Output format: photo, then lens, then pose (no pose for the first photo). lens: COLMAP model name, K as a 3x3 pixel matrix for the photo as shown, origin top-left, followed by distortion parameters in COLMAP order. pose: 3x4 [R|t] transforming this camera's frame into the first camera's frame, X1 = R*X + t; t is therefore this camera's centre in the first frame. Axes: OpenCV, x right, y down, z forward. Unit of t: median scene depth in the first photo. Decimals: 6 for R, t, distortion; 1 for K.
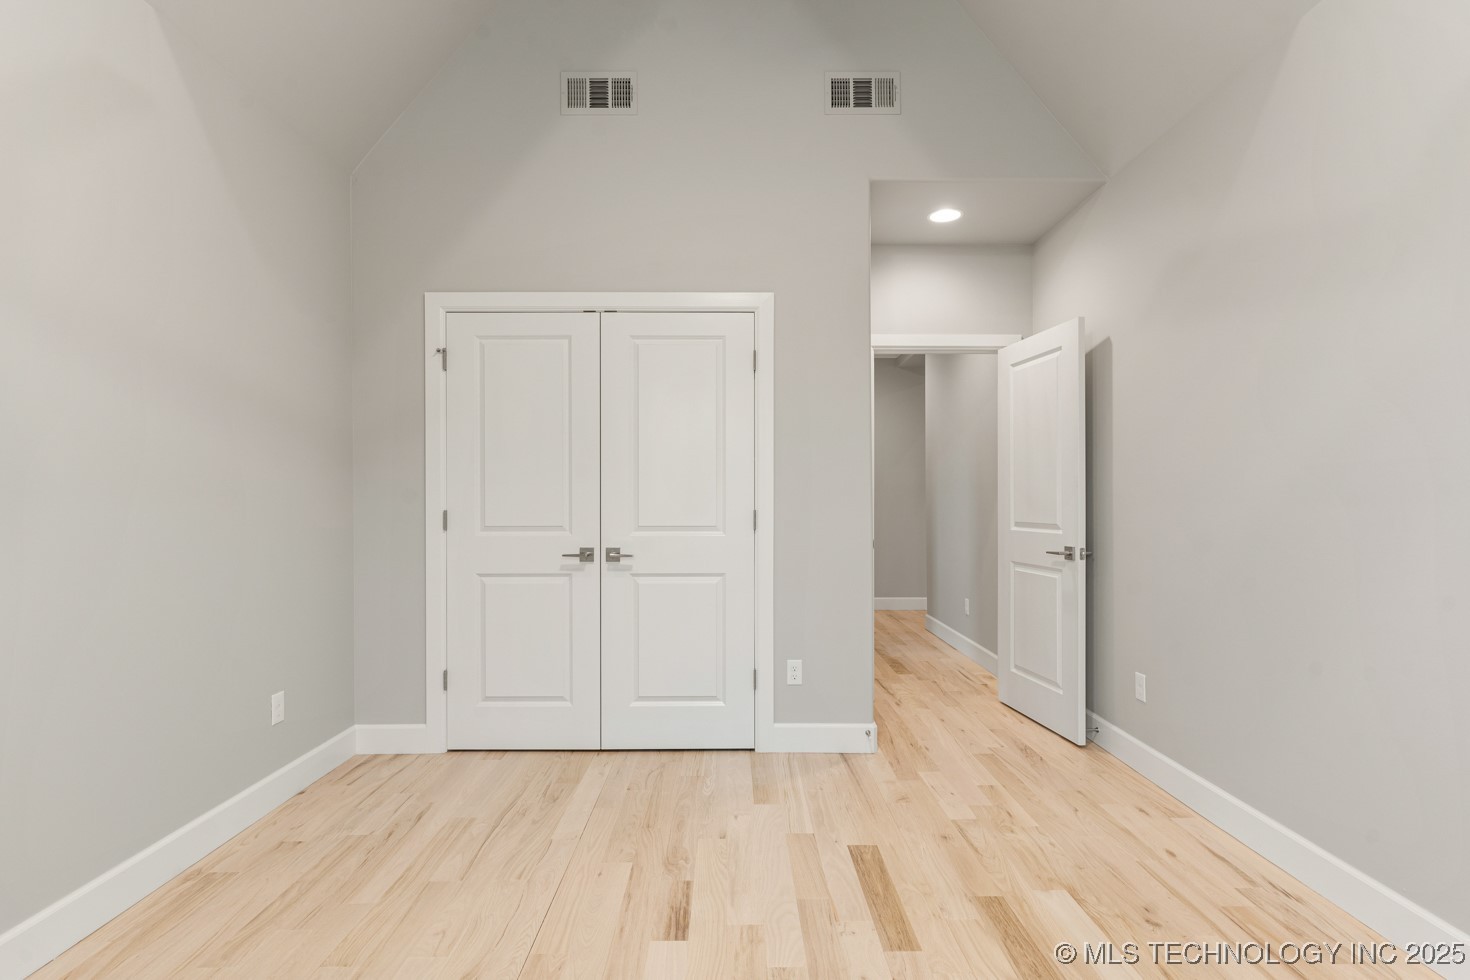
lens RADIAL K [[703.8, 0, 735.0], [0, 703.8, 490.0], [0, 0, 1]] dist [-0.030643, -0.000147]
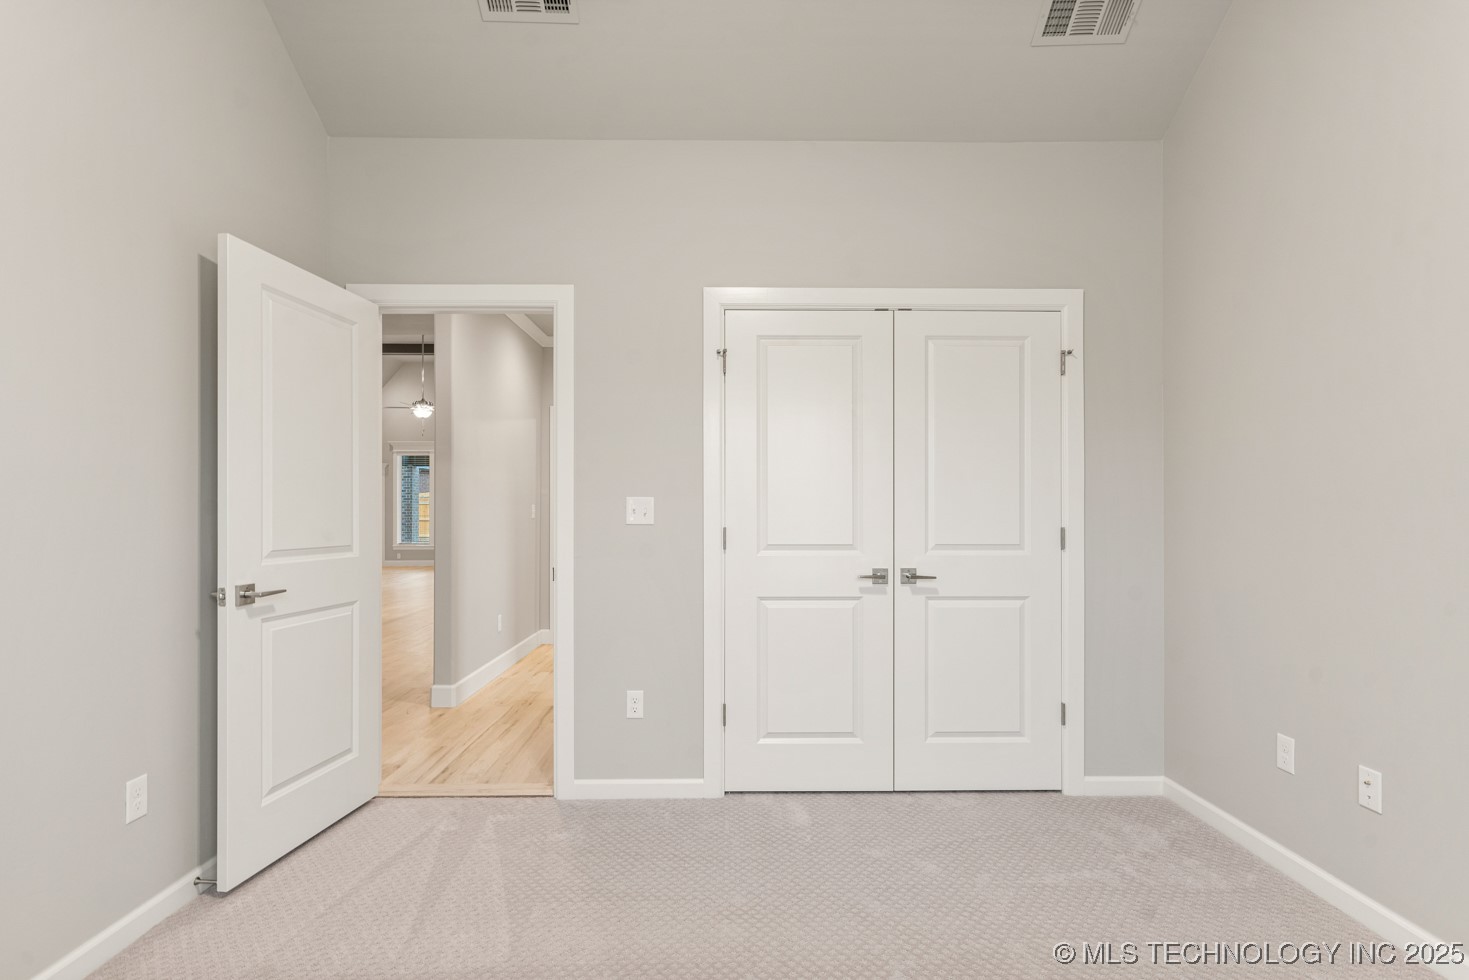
lens RADIAL K [[777.0, 0, 732.5], [0, 777.0, 503.9], [0, 0, 1]] dist [0.001940, 0.000475]
pose [[1.000000, -0.000366, -0.000748, -0.399279], [0.000365, 0.999999, -0.001118, -0.000836], [0.000748, 0.001118, 0.999999, -0.010092]]
